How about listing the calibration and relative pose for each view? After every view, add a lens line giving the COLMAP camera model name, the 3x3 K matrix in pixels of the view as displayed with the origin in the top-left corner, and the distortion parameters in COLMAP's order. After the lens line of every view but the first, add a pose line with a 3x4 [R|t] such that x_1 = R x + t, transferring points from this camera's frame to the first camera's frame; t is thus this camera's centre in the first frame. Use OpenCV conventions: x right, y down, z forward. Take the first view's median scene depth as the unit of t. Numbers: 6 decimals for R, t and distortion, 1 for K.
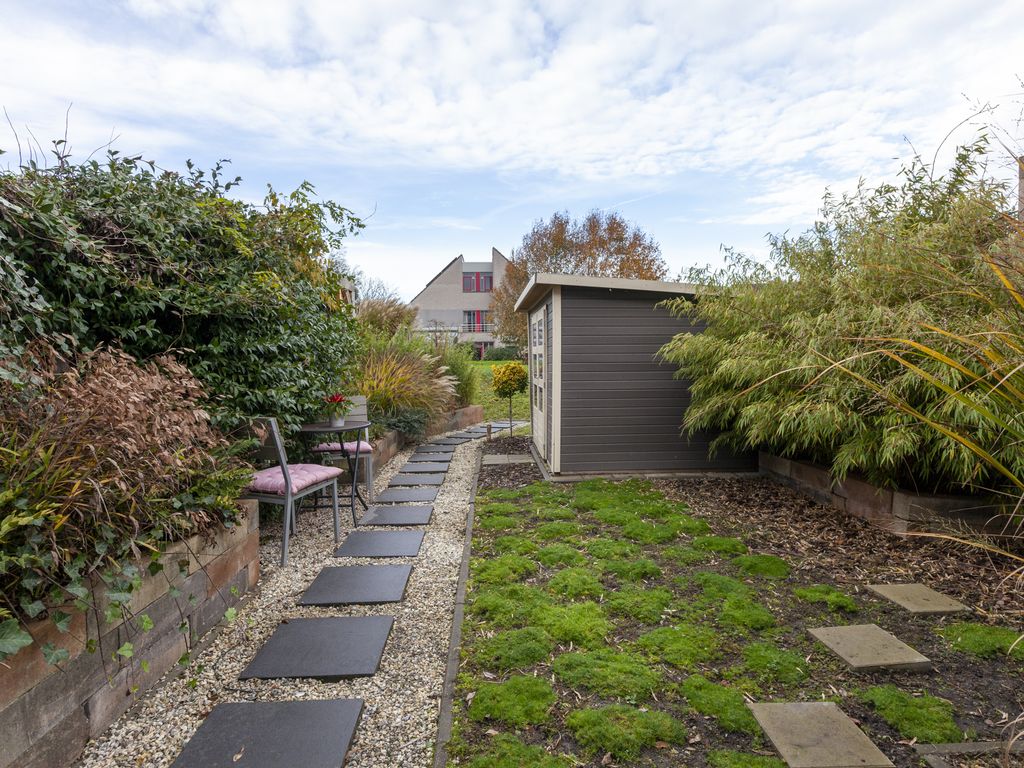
lens RADIAL K [[577.5, 0, 512.0], [0, 577.5, 384.0], [0, 0, 1]] dist [-0.003187, -0.000209]
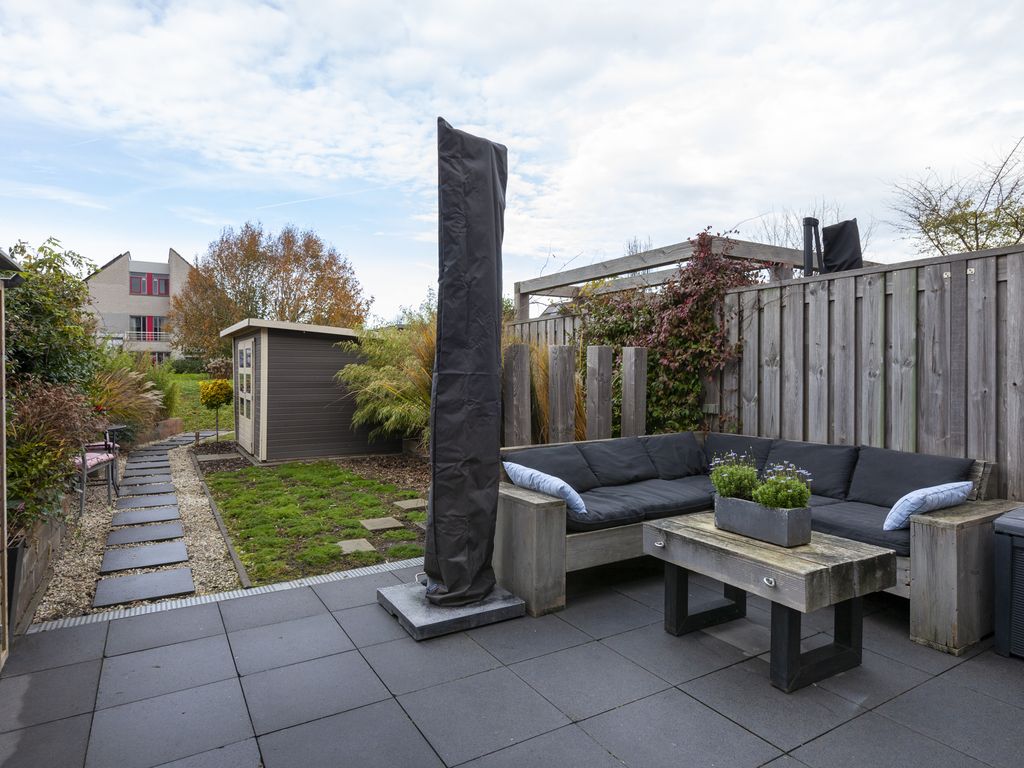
lens RADIAL K [[604.6, 0, 512.1], [0, 604.6, 376.5], [0, 0, 1]] dist [-0.003527, 0.000464]
pose [[0.878606, 0.008225, 0.477477, -0.062444], [0.008598, 0.999417, -0.033037, 0.002956], [-0.477470, 0.033132, 0.878023, -0.382347]]
